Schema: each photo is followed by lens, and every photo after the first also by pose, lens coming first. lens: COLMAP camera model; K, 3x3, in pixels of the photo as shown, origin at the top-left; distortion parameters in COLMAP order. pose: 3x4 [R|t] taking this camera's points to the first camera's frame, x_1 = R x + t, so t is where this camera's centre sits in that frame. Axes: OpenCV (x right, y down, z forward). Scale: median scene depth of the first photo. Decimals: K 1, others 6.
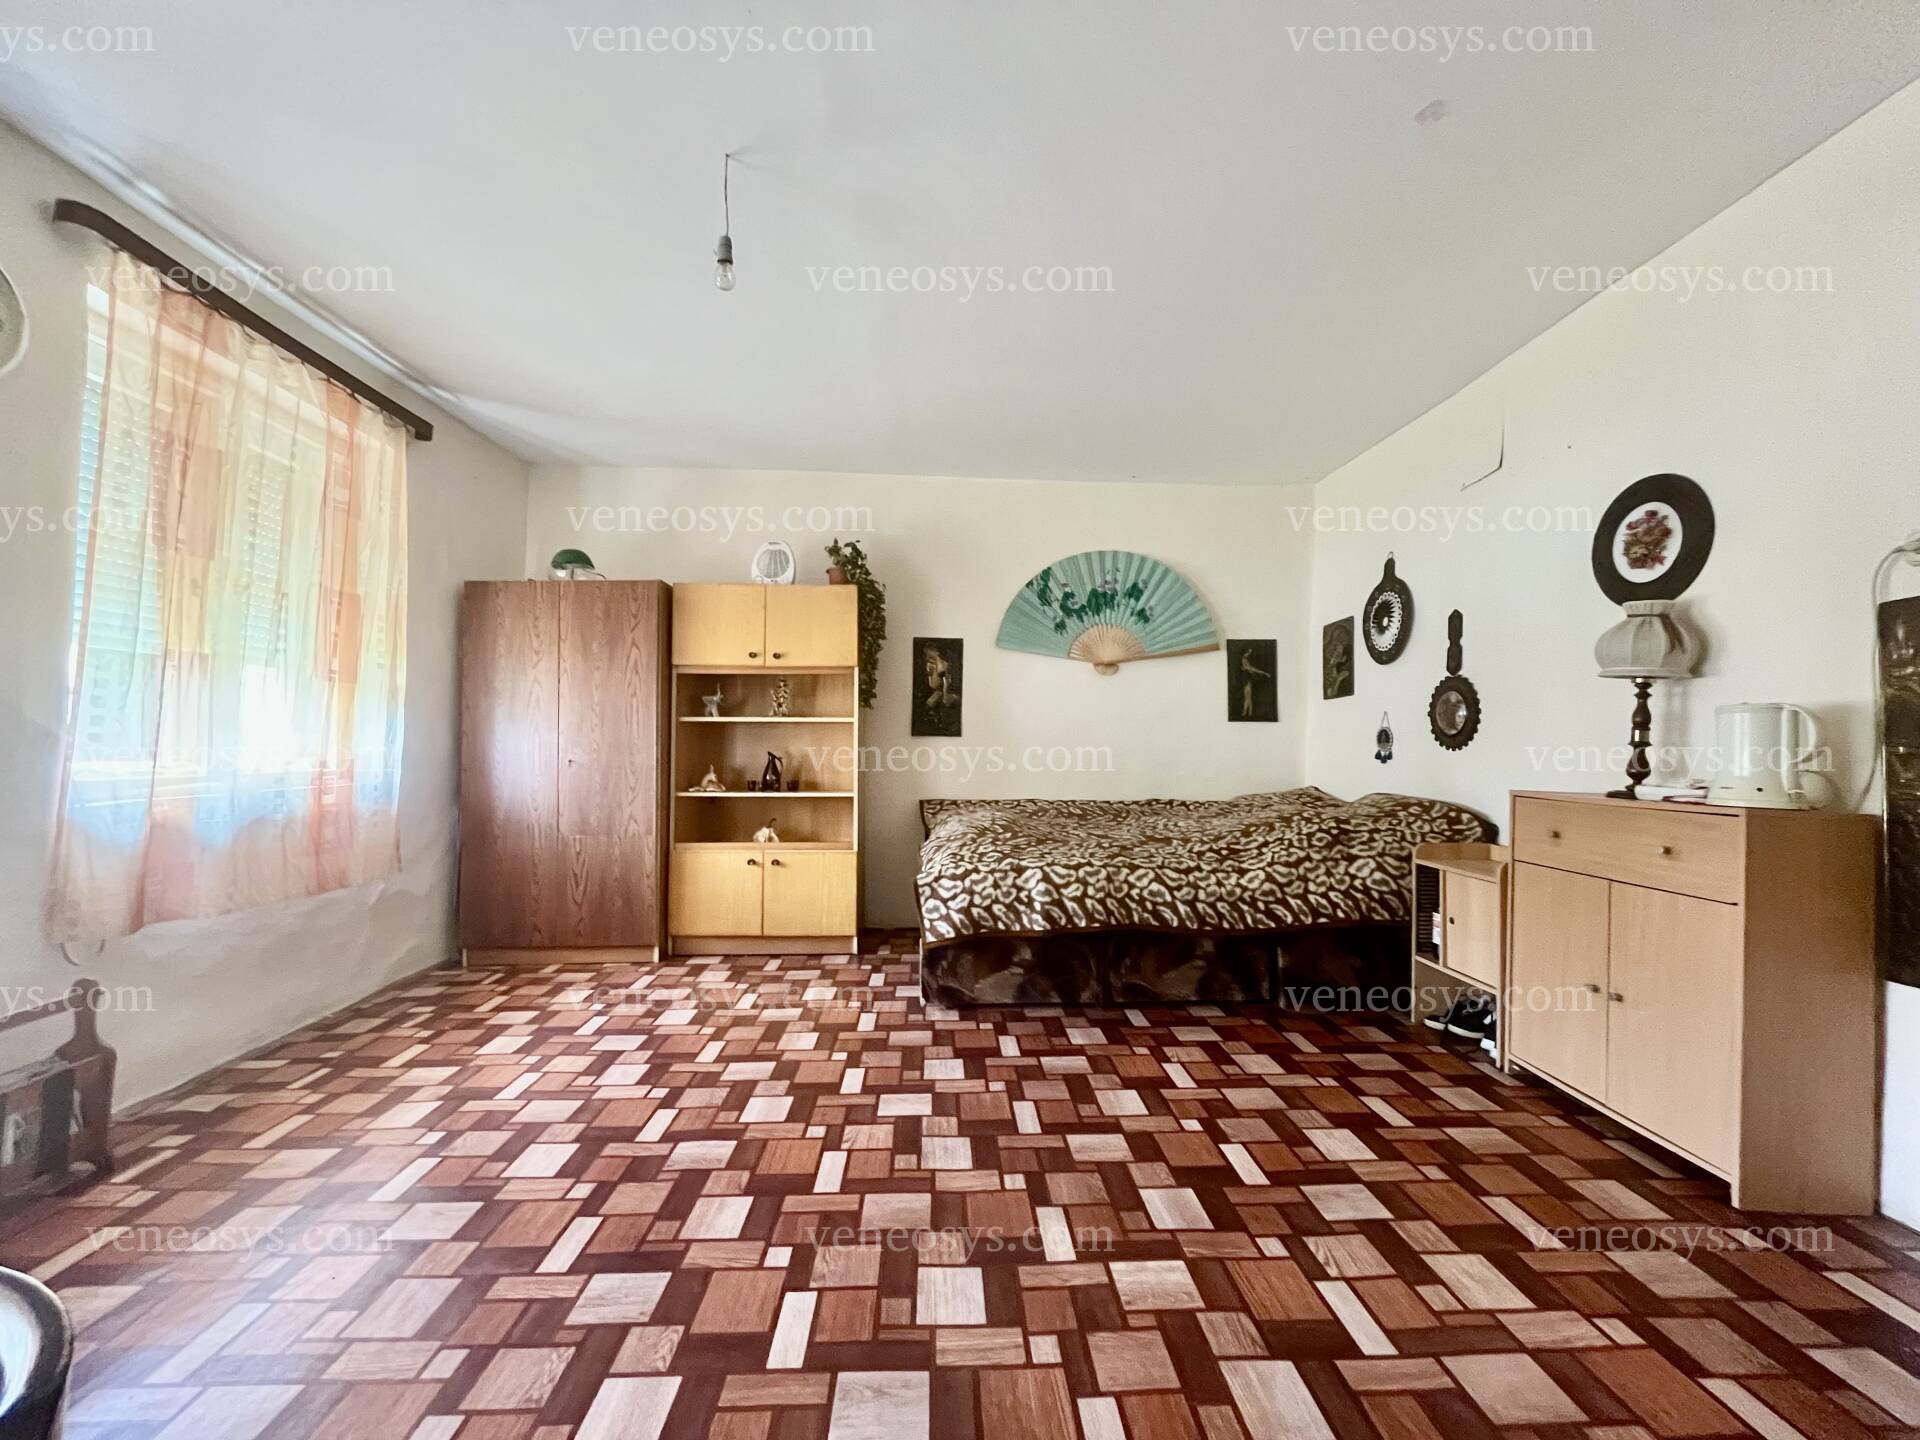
lens RADIAL K [[776.3, 0, 961.2], [0, 776.3, 721.7], [0, 0, 1]] dist [0.002046, -0.000794]
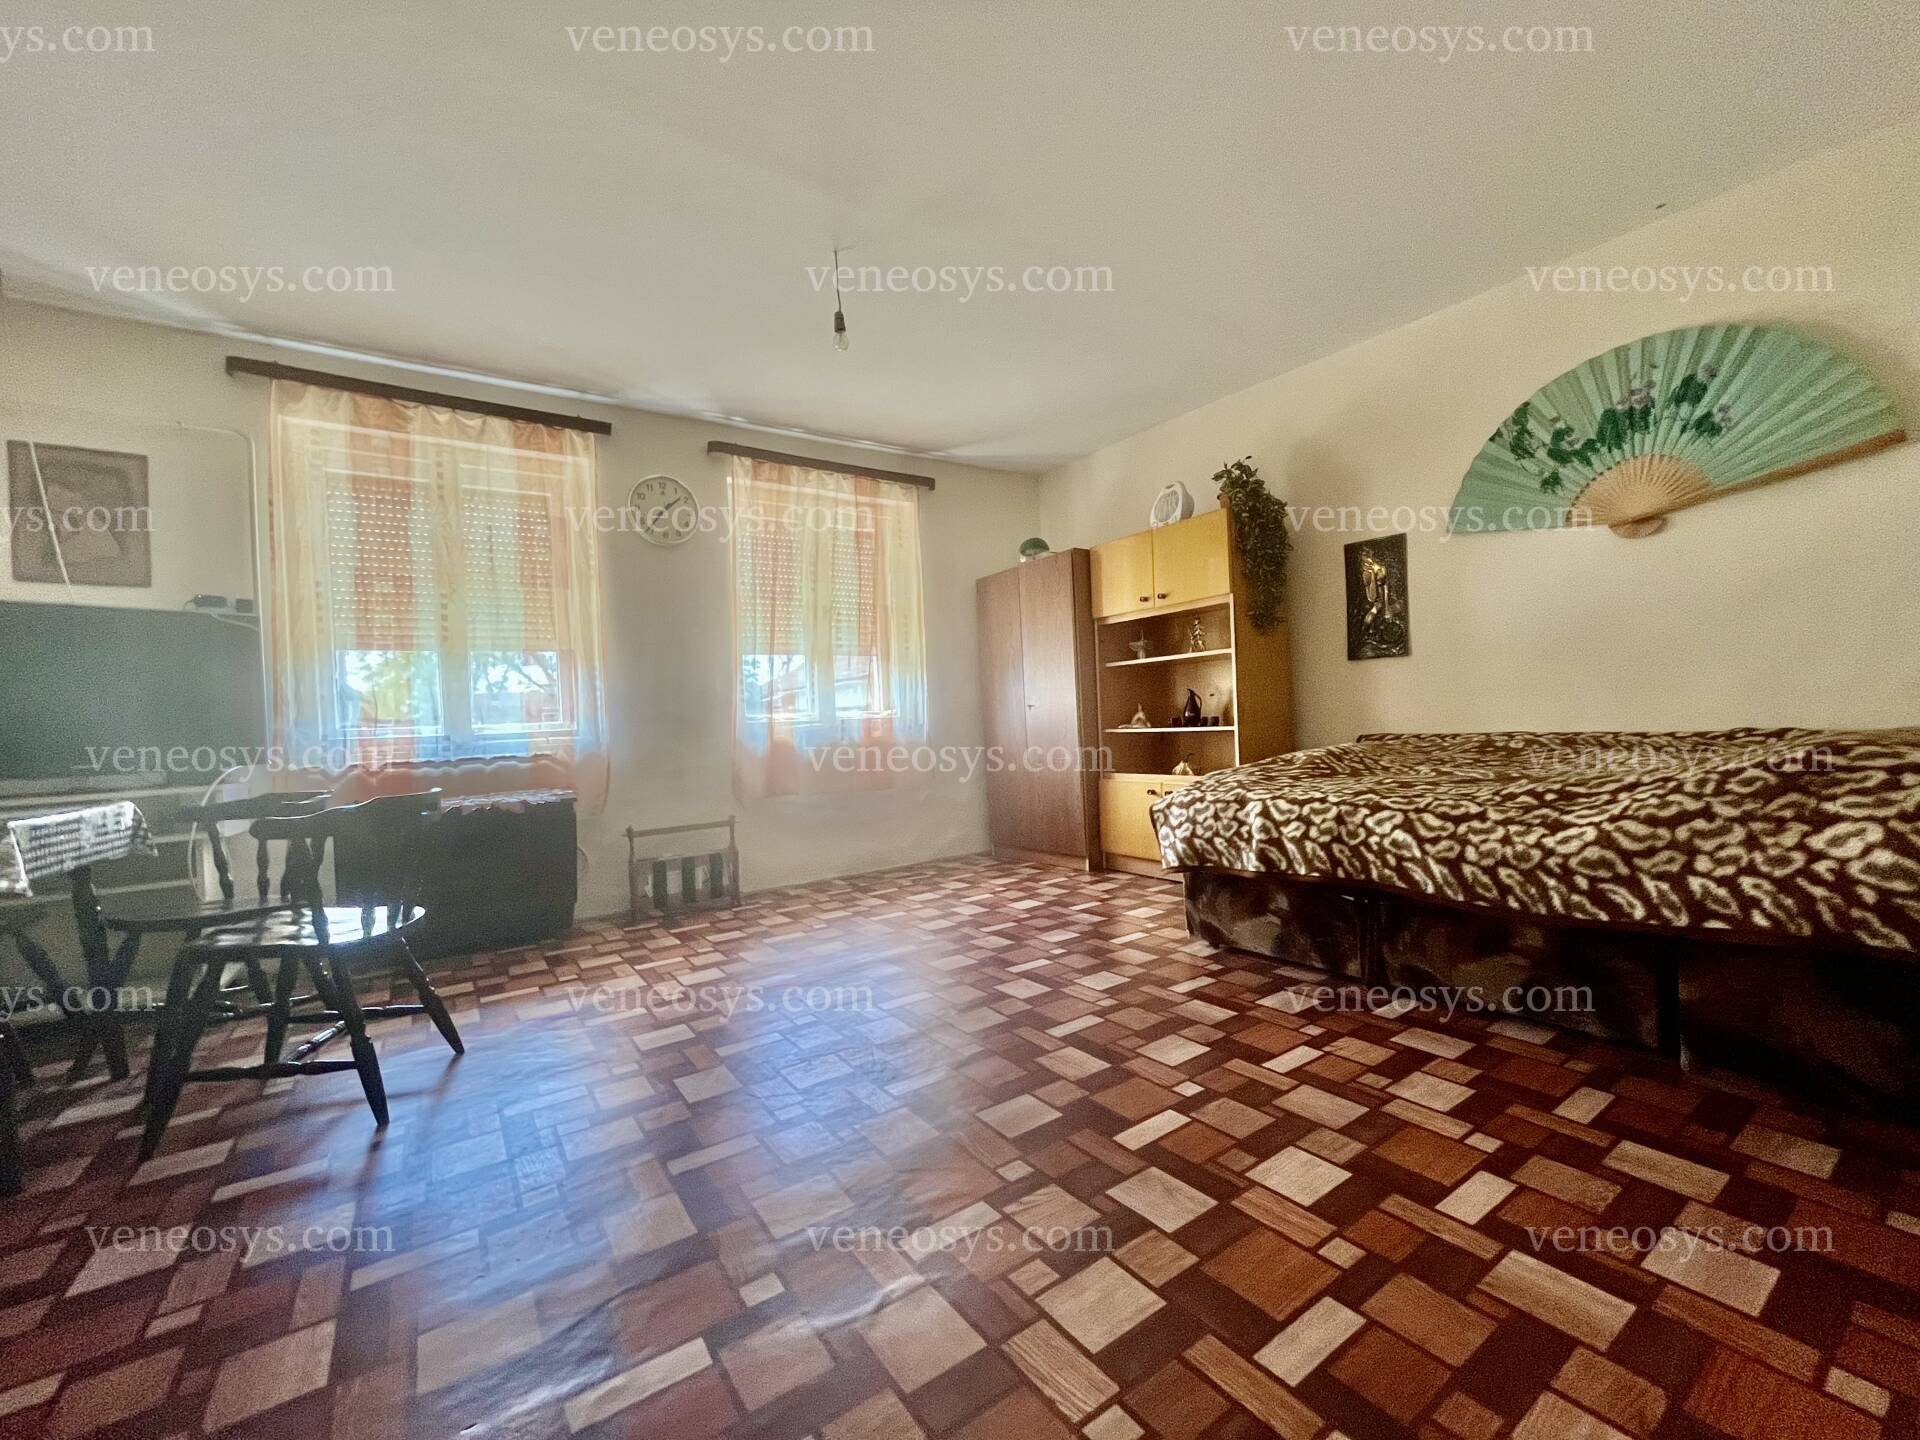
lens RADIAL K [[776.3, 0, 963.4], [0, 776.3, 724.2], [0, 0, 1]] dist [0.002046, -0.000794]
pose [[0.543147, -0.025893, -0.839238, 0.638739], [0.072511, 0.997237, 0.016161, 0.065539], [0.836501, -0.069632, 0.543524, 0.261313]]
